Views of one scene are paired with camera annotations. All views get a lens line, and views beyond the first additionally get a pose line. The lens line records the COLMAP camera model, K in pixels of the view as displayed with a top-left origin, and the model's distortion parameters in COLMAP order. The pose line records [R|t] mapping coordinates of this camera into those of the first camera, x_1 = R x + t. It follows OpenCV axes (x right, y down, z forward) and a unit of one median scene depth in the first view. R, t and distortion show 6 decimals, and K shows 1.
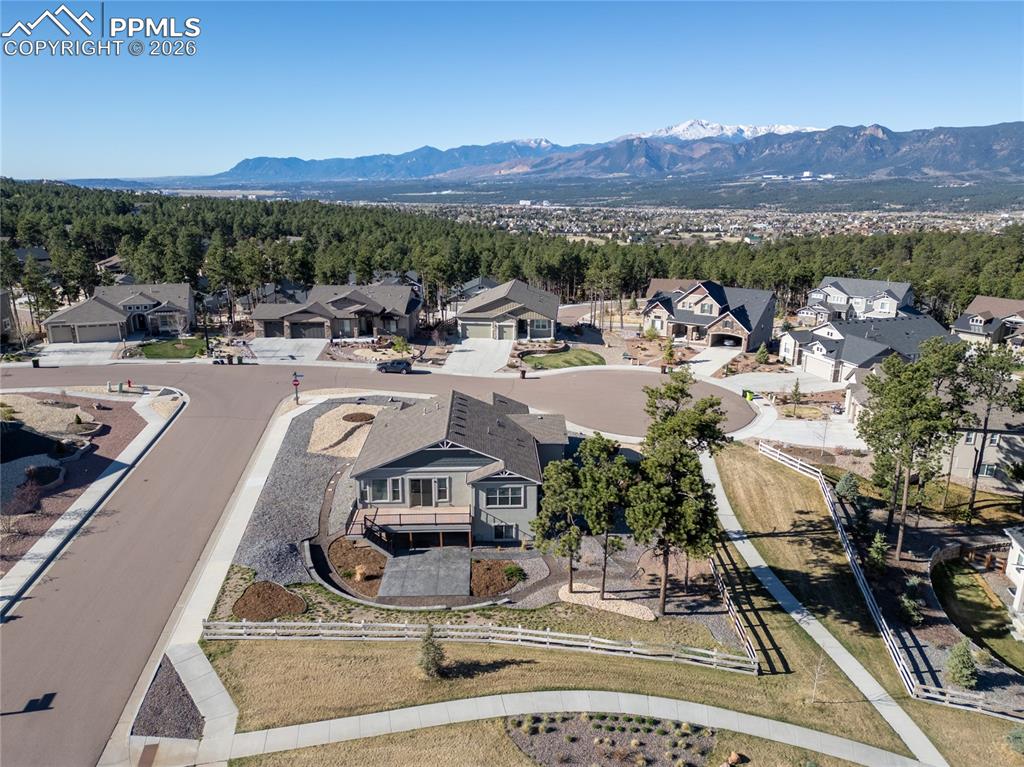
lens RADIAL K [[714.4, 0, 512.0], [0, 714.4, 383.5], [0, 0, 1]] dist [0.078947, -0.082137]
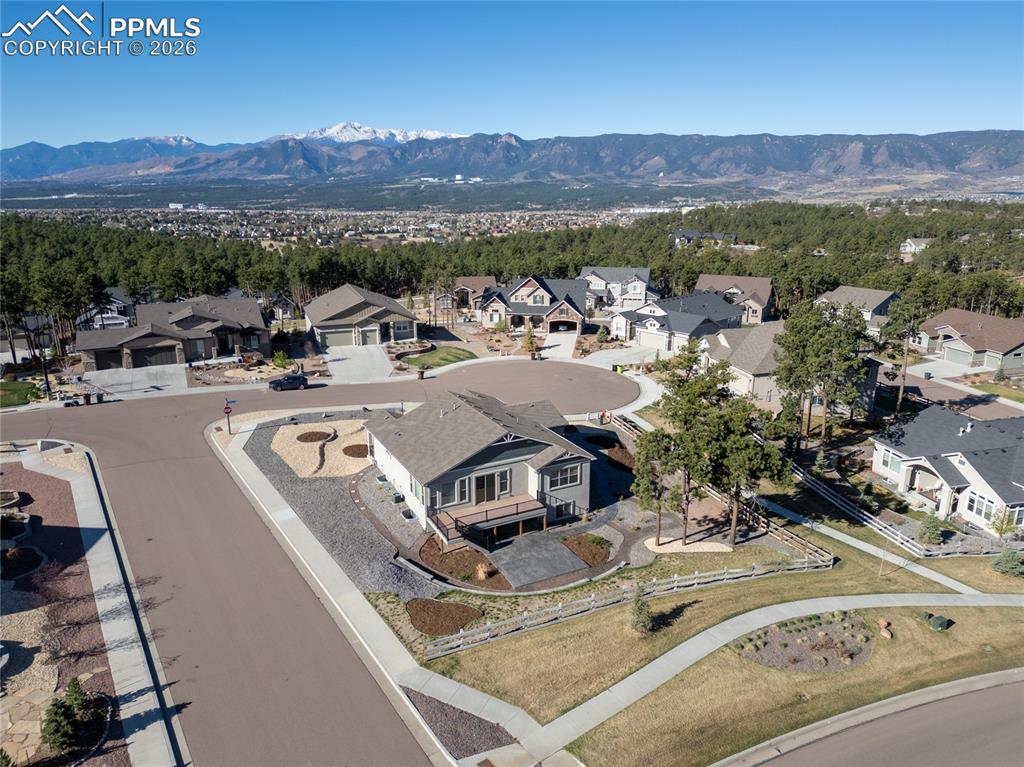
lens RADIAL K [[714.4, 0, 512.0], [0, 714.4, 383.5], [0, 0, 1]] dist [0.078947, -0.082137]
pose [[0.901579, -0.123783, 0.414529, -0.243395], [0.124899, 0.991866, 0.024533, -0.008272], [-0.414194, 0.029655, 0.909706, 0.024462]]
